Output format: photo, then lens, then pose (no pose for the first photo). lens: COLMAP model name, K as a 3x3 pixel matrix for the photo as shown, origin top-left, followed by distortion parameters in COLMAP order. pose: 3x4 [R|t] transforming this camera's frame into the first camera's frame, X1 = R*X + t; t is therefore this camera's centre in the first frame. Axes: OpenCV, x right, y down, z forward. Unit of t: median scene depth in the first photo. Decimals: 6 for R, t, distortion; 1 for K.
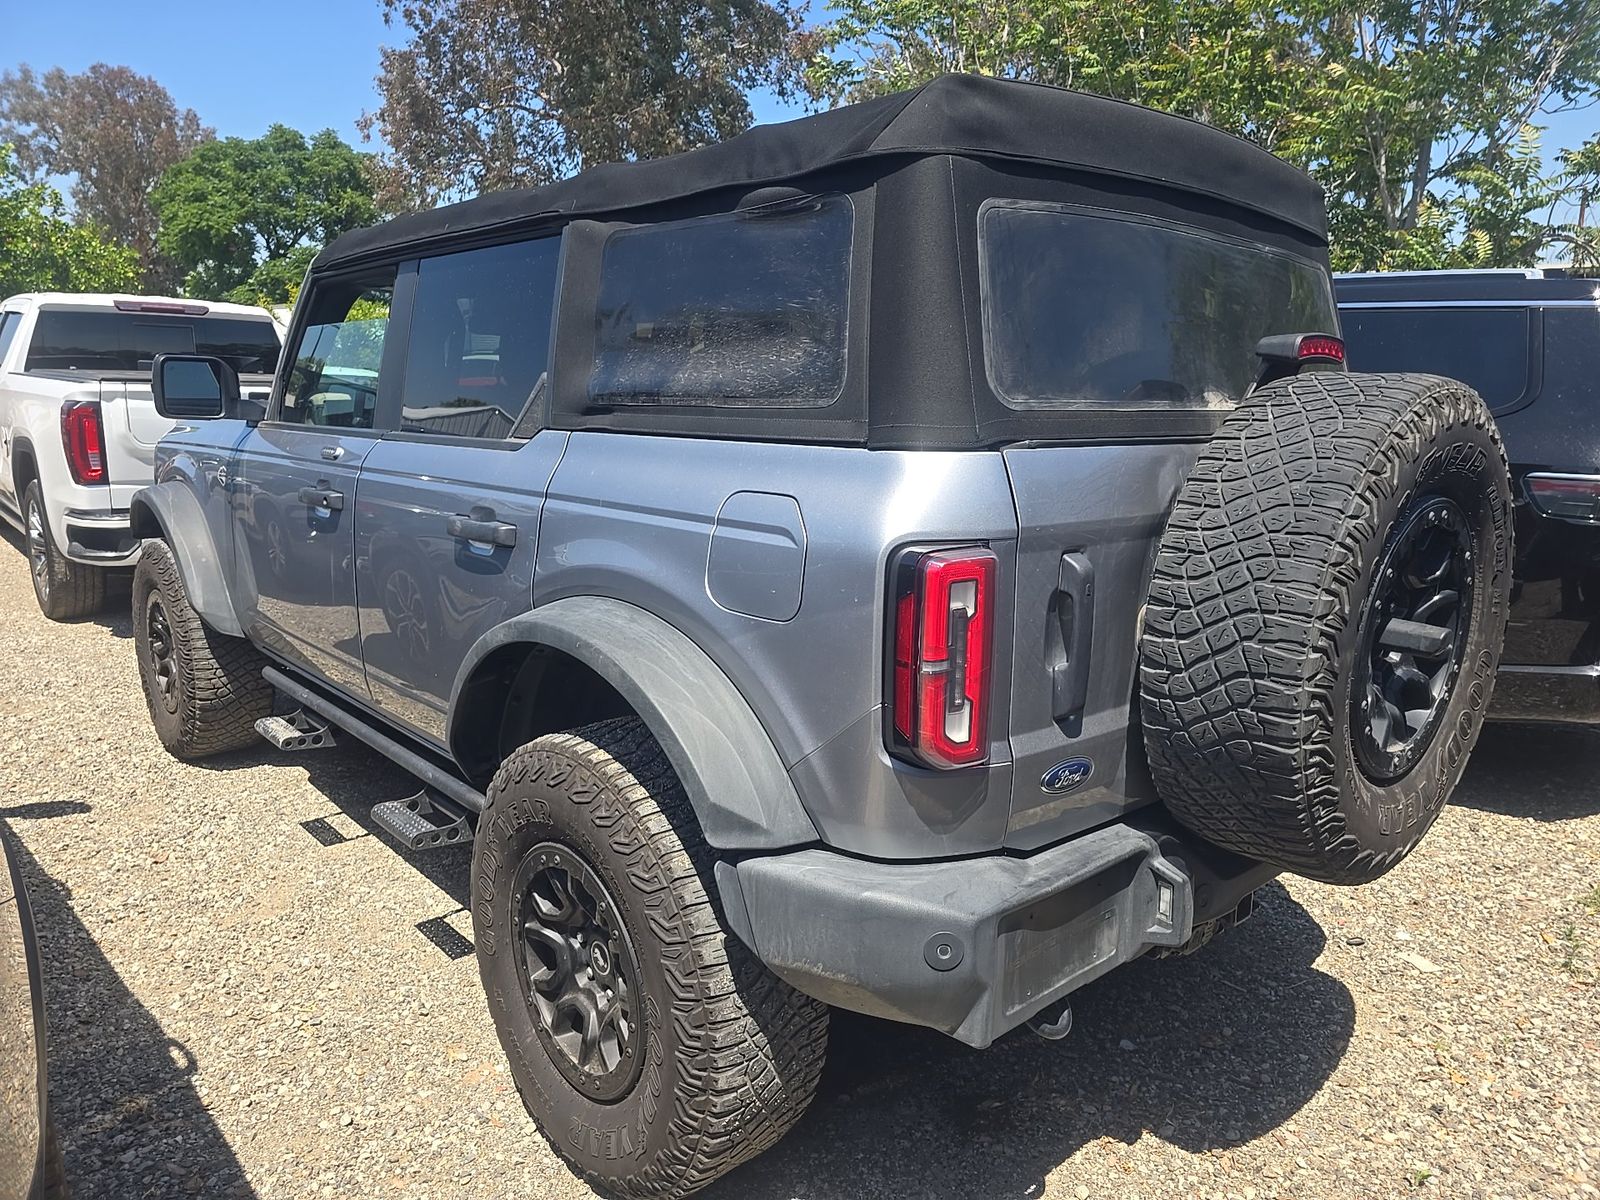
lens RADIAL K [[1110.9, 0, 800.0], [0, 1110.9, 600.0], [0, 0, 1]] dist [0.048902, -0.052889]
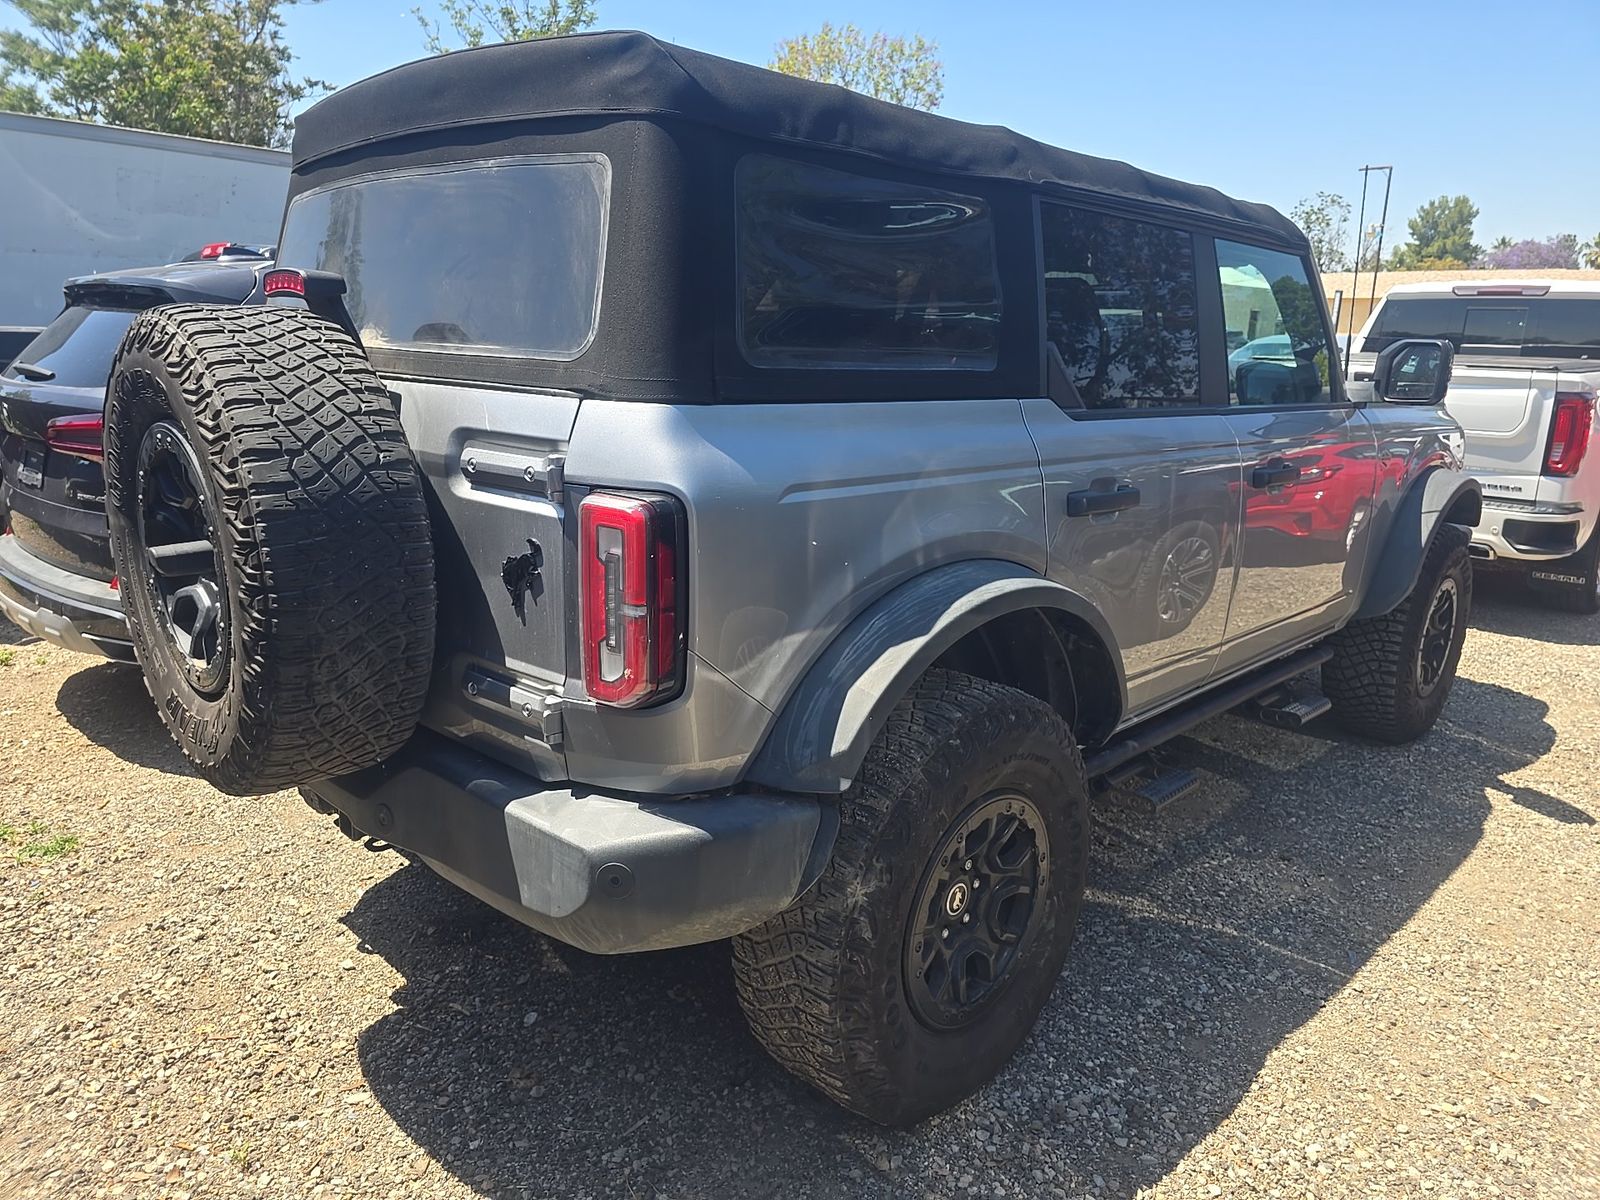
lens RADIAL K [[1110.9, 0, 800.0], [0, 1110.9, 600.0], [0, 0, 1]] dist [0.048902, -0.052889]
pose [[0.043172, 0.218509, -0.974879, 1.678929], [-0.218522, 0.954227, 0.204203, -0.280516], [0.974877, 0.204217, 0.088945, 1.539140]]
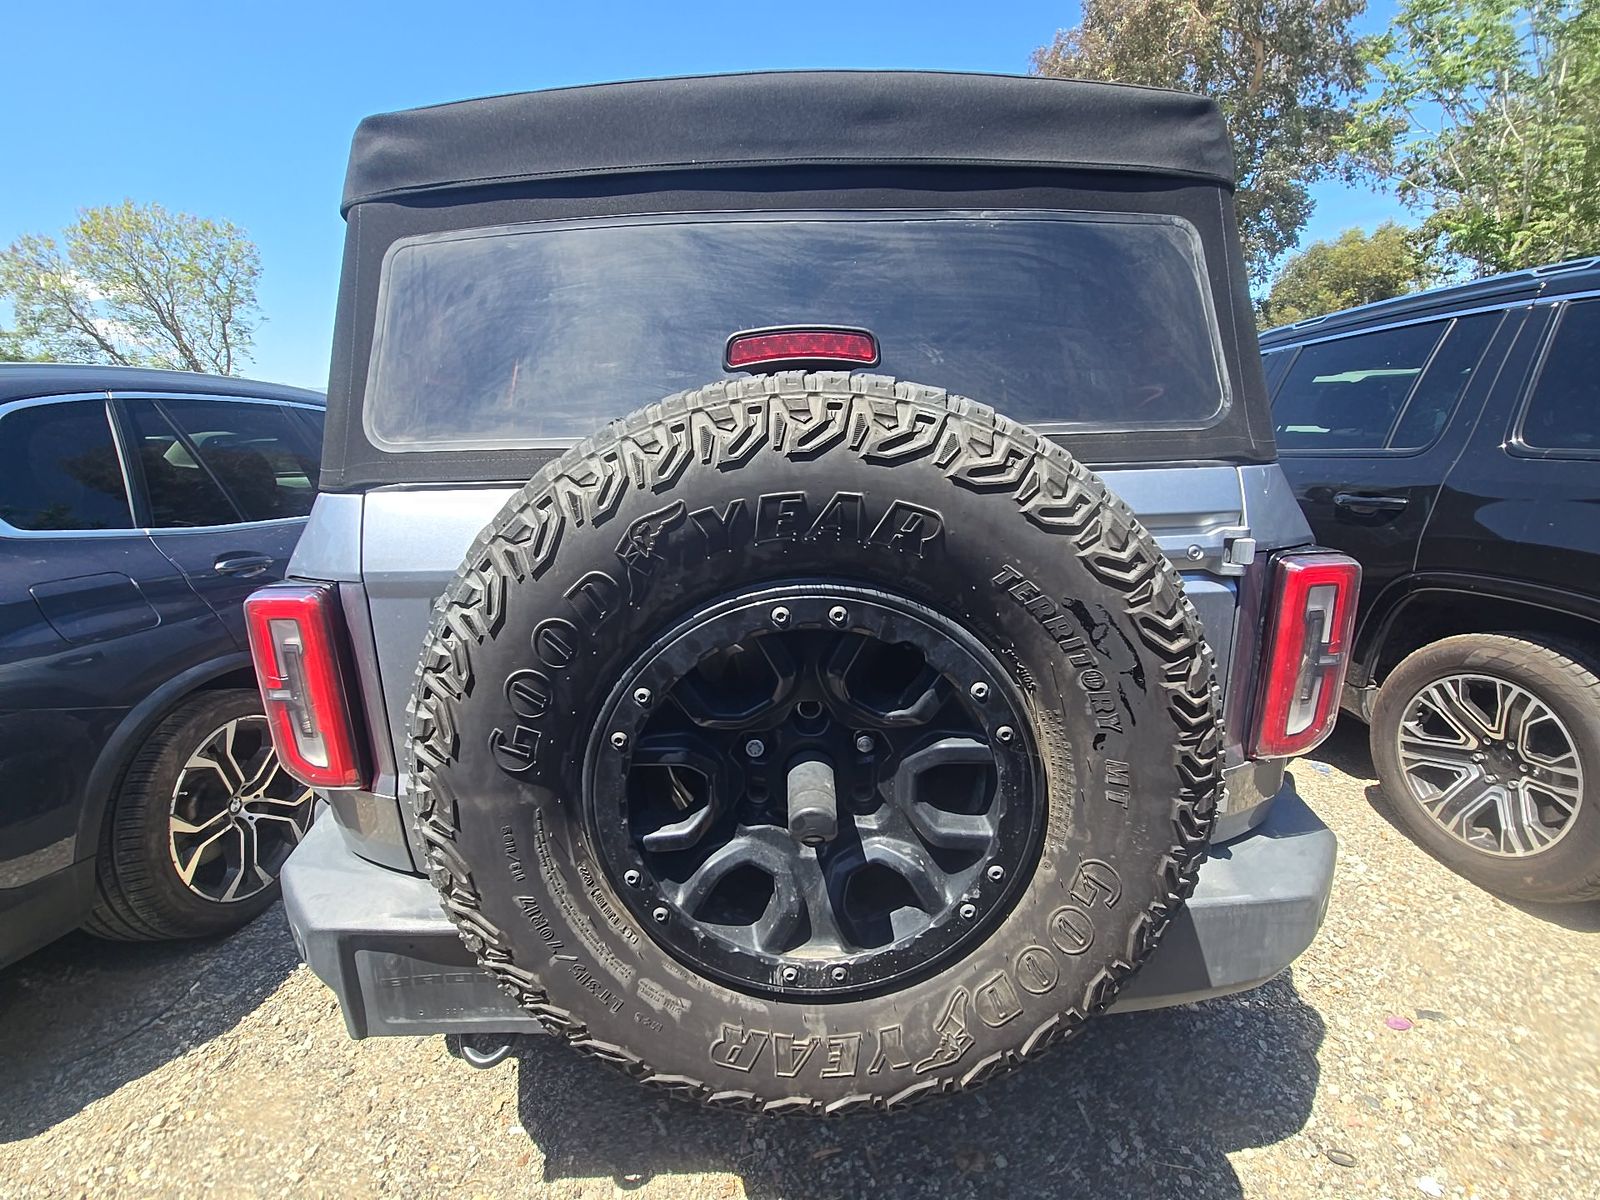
lens RADIAL K [[667.7, 0, 800.0], [0, 667.7, 600.0], [0, 0, 1]] dist [0.000750, -0.000024]
pose [[0.740553, 0.120439, -0.661117, 0.815252], [-0.087778, 0.992716, 0.082523, -0.113511], [0.666240, -0.003081, 0.745731, 0.748185]]
